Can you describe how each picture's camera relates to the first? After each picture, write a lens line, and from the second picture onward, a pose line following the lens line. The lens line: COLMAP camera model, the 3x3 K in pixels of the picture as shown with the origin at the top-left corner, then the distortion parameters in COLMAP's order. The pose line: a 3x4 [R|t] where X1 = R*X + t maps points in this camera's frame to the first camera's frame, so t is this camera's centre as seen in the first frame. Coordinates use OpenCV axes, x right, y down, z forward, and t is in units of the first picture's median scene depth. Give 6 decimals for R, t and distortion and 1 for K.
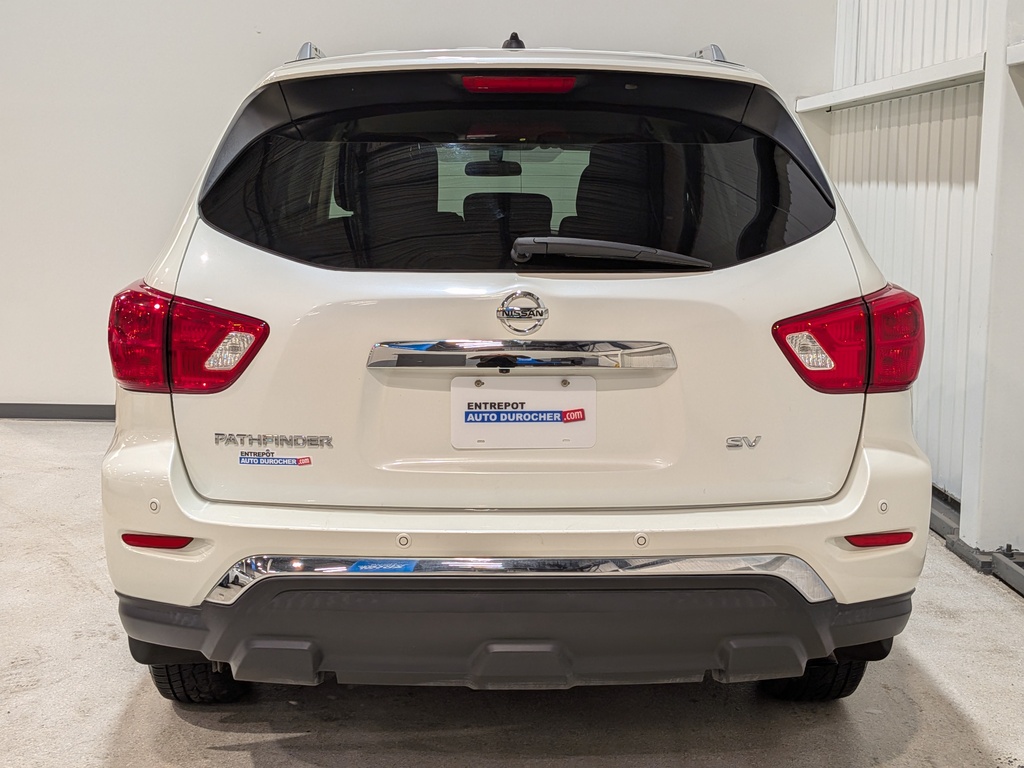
lens RADIAL K [[1485.7, 0, 511.8], [0, 1485.7, 387.1], [0, 0, 1]] dist [0.072229, 0.000000]
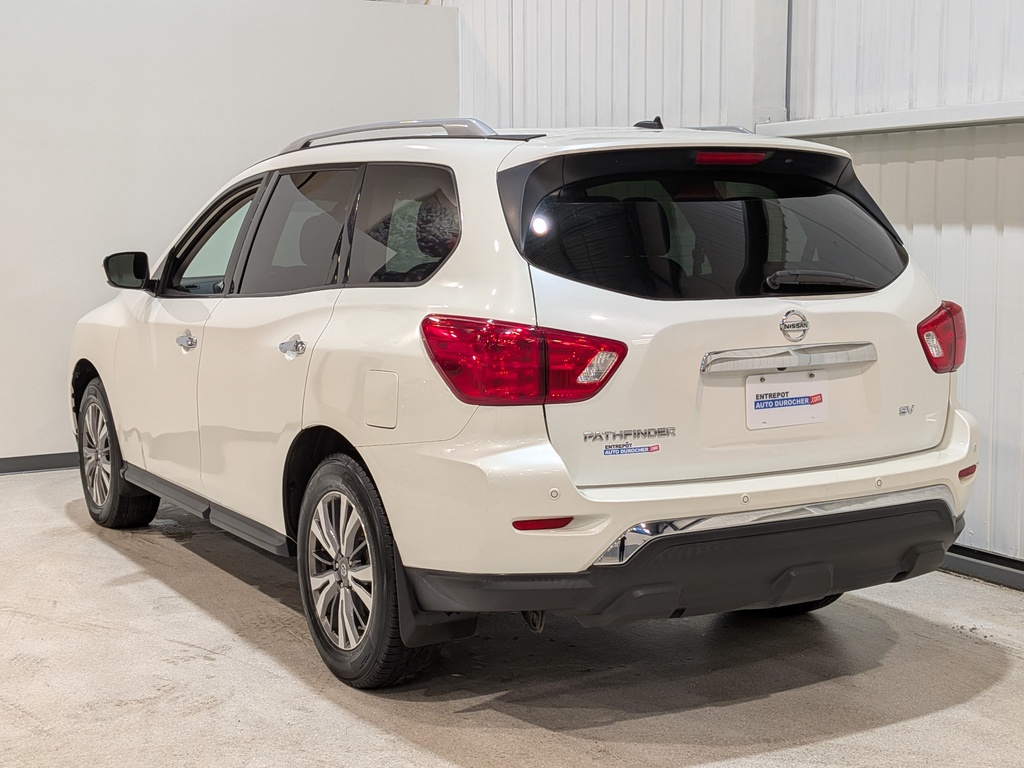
lens RADIAL K [[1485.7, 0, 512.0], [0, 1485.7, 381.6], [0, 0, 1]] dist [0.072229, 0.000000]
pose [[0.879687, -0.062568, 0.471419, -0.854754], [0.077038, 0.996963, -0.011438, -0.002853], [-0.469272, 0.046379, 0.881835, -0.087798]]
